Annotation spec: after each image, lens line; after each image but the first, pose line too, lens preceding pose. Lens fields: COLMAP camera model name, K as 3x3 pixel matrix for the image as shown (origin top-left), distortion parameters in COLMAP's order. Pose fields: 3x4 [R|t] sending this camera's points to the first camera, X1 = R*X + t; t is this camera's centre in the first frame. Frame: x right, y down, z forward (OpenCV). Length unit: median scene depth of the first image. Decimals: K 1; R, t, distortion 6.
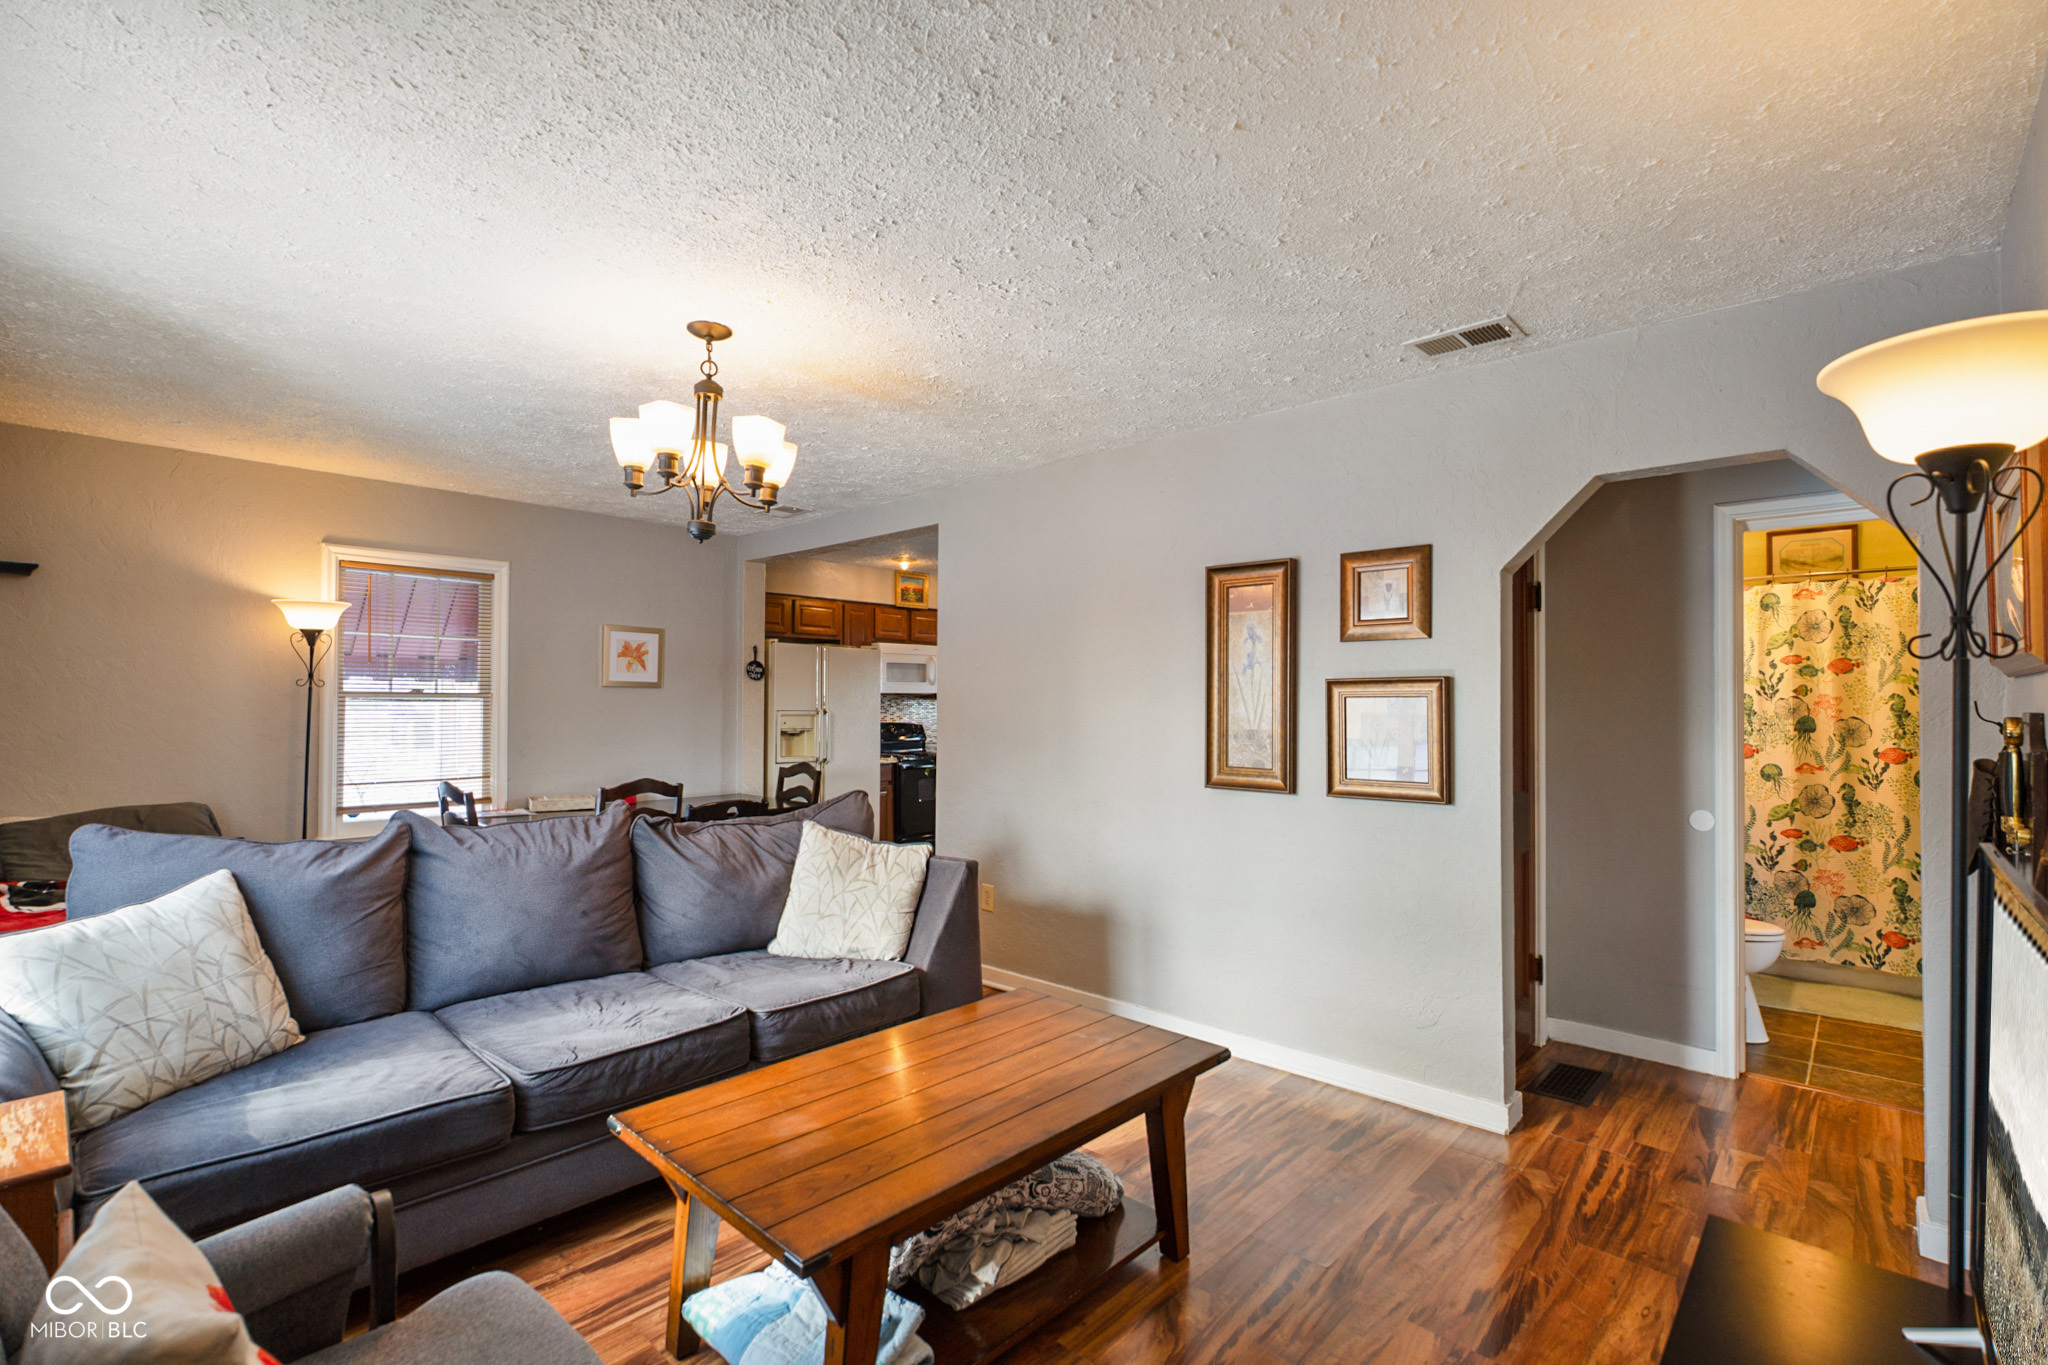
lens RADIAL K [[918.6, 0, 1024.0], [0, 918.6, 682.5], [0, 0, 1]] dist [0.082216, 0.000059]
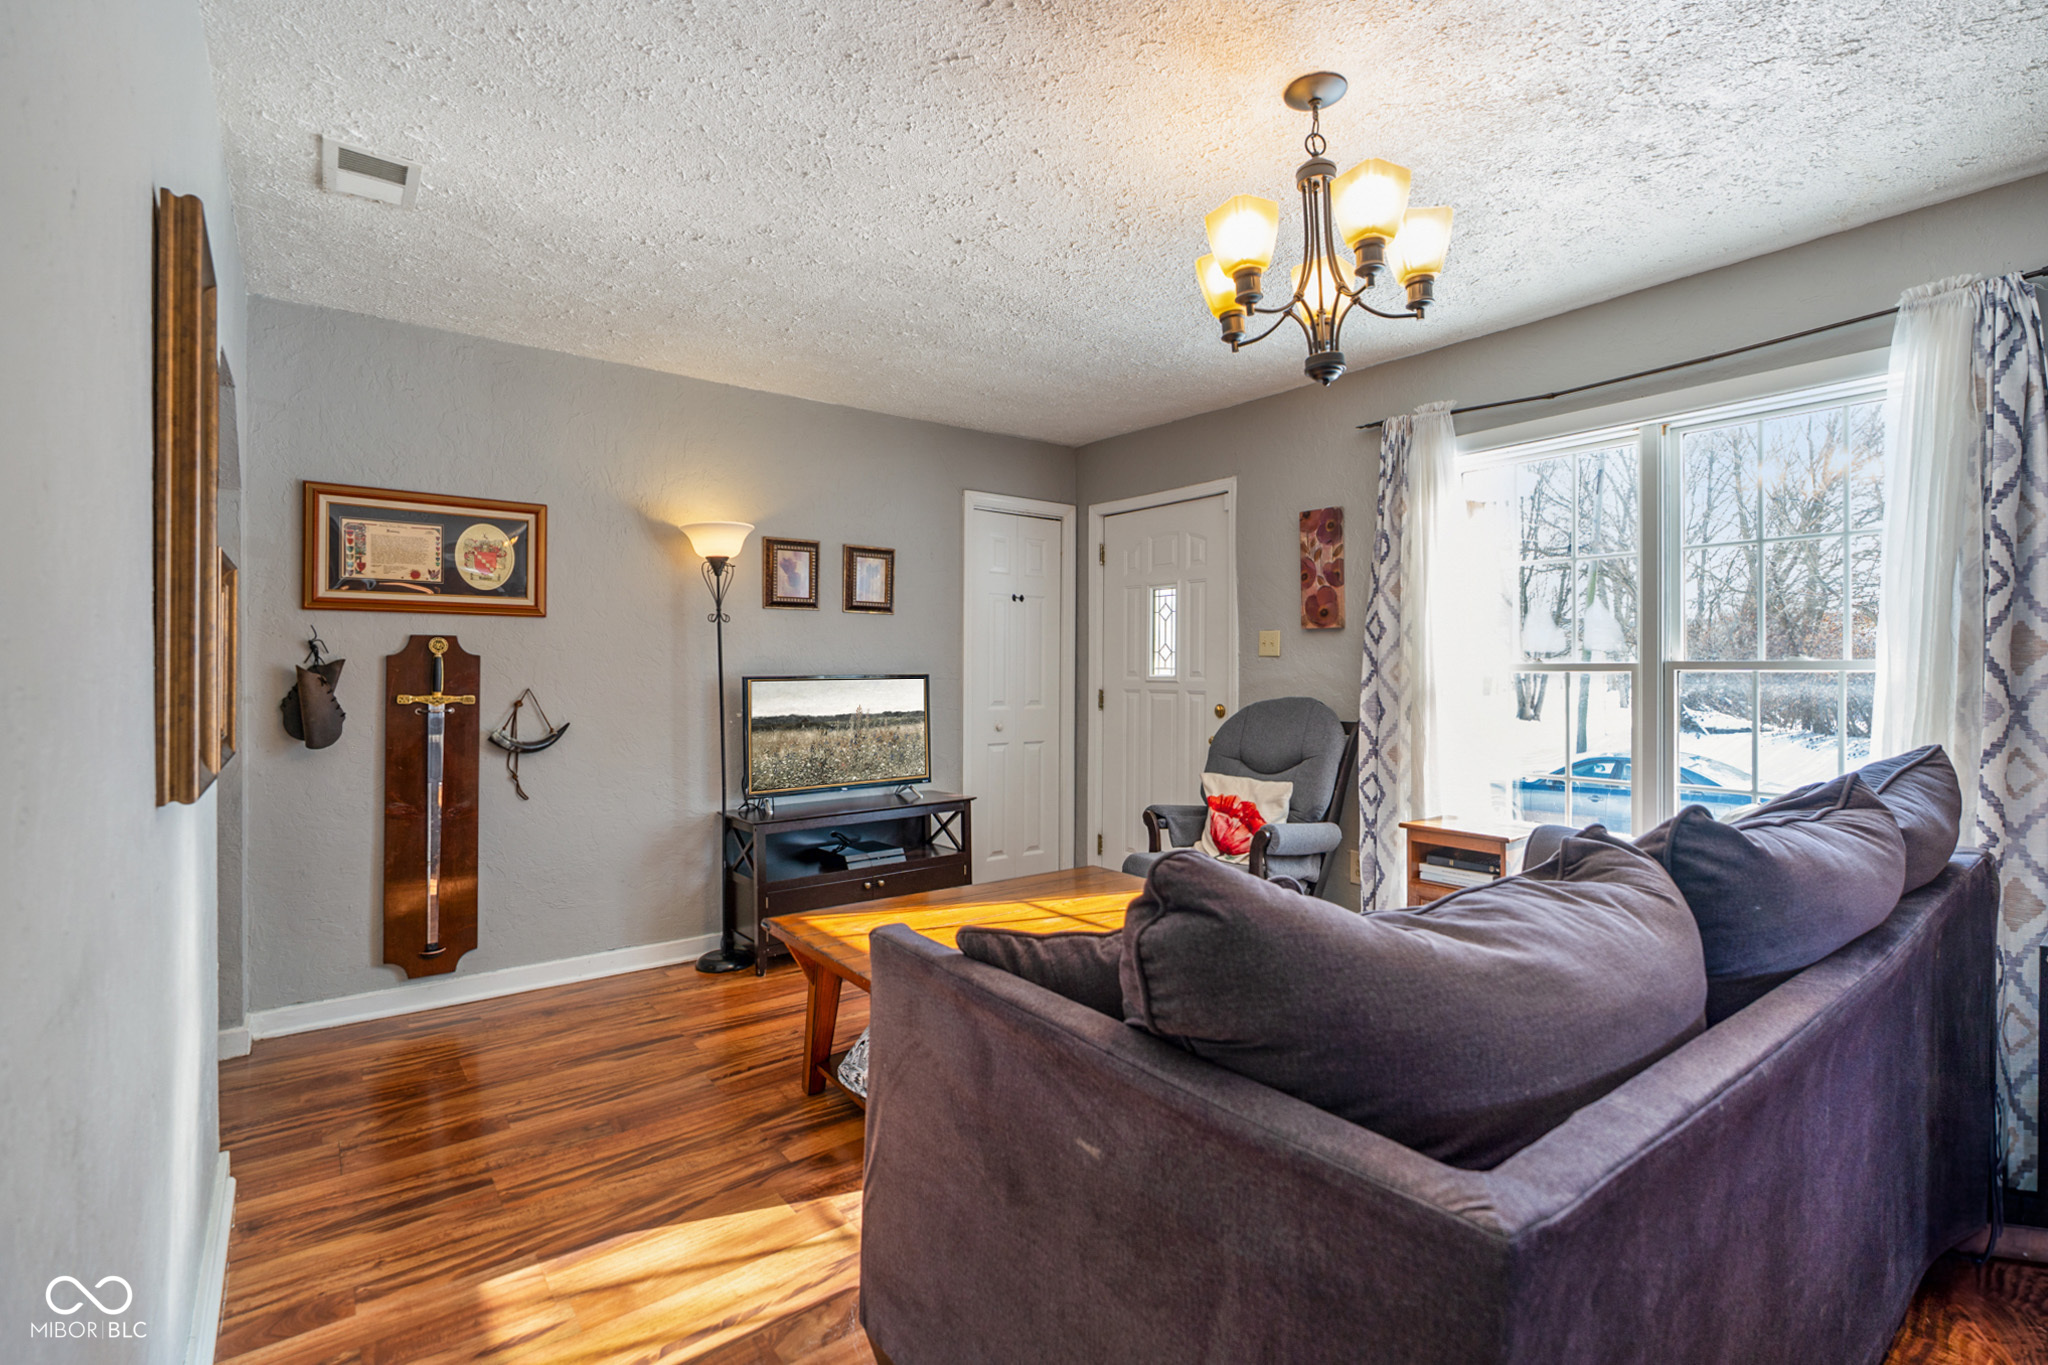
lens RADIAL K [[937.9, 0, 1025.2], [0, 937.9, 663.9], [0, 0, 1]] dist [0.000510, 0.000250]
pose [[-0.987438, -0.002826, 0.157981, -0.133944], [-0.007108, 0.999622, -0.026547, 0.051215], [-0.157846, -0.027337, -0.987085, 1.011977]]
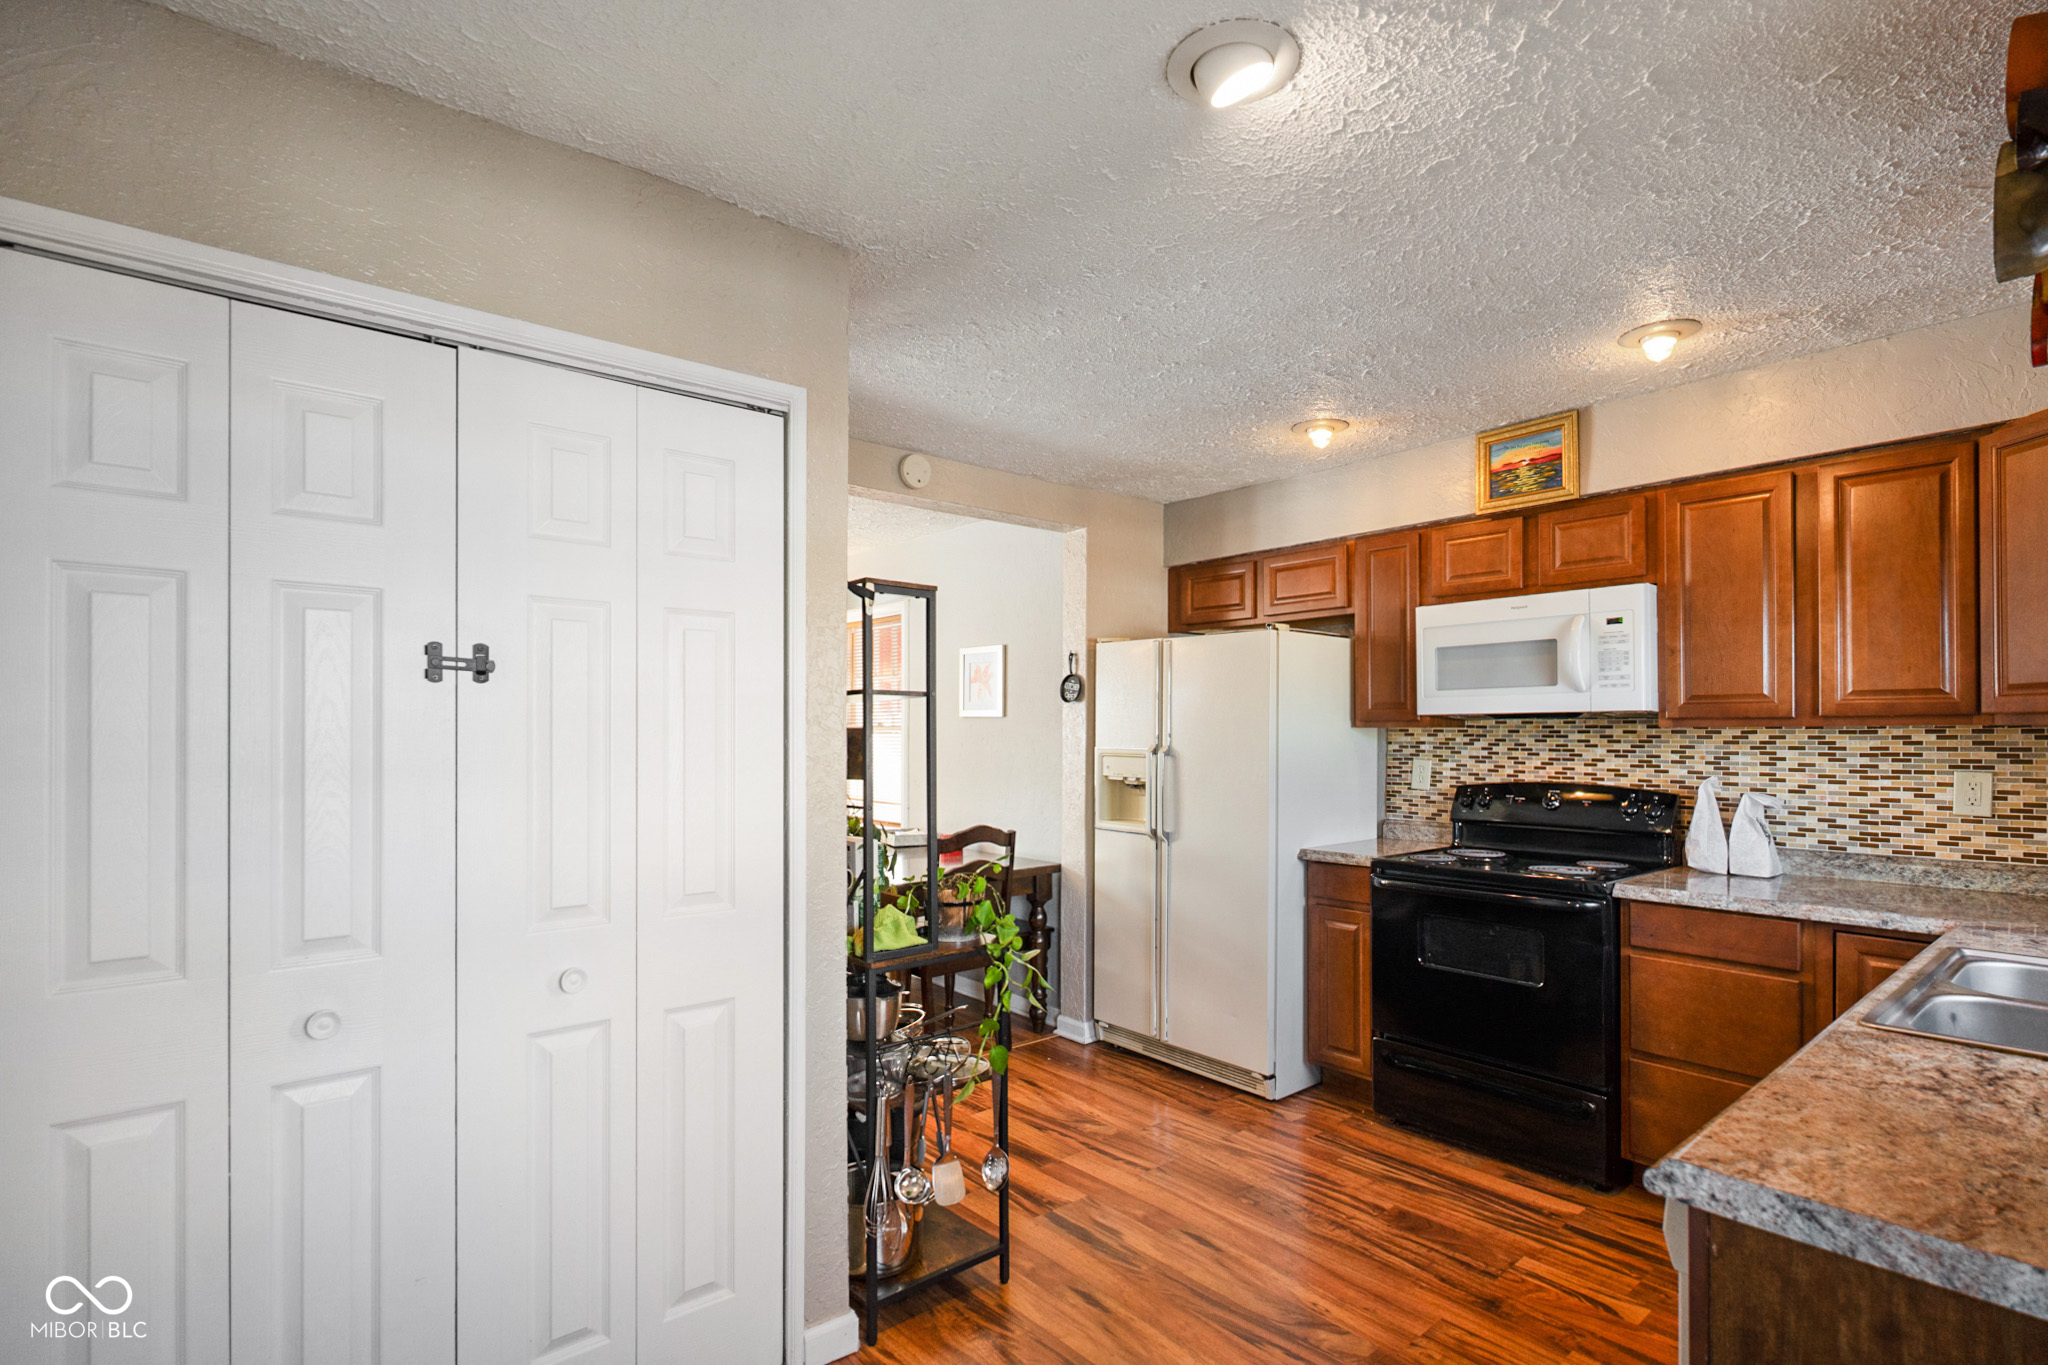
lens RADIAL K [[970.9, 0, 1038.3], [0, 970.9, 733.8], [0, 0, 1]] dist [-0.000012, 0.000068]
pose [[-0.116458, 0.000706, -0.993195, 0.559167], [0.021143, 0.999775, -0.001768, 0.027713], [0.992971, -0.021205, -0.116447, 1.369282]]
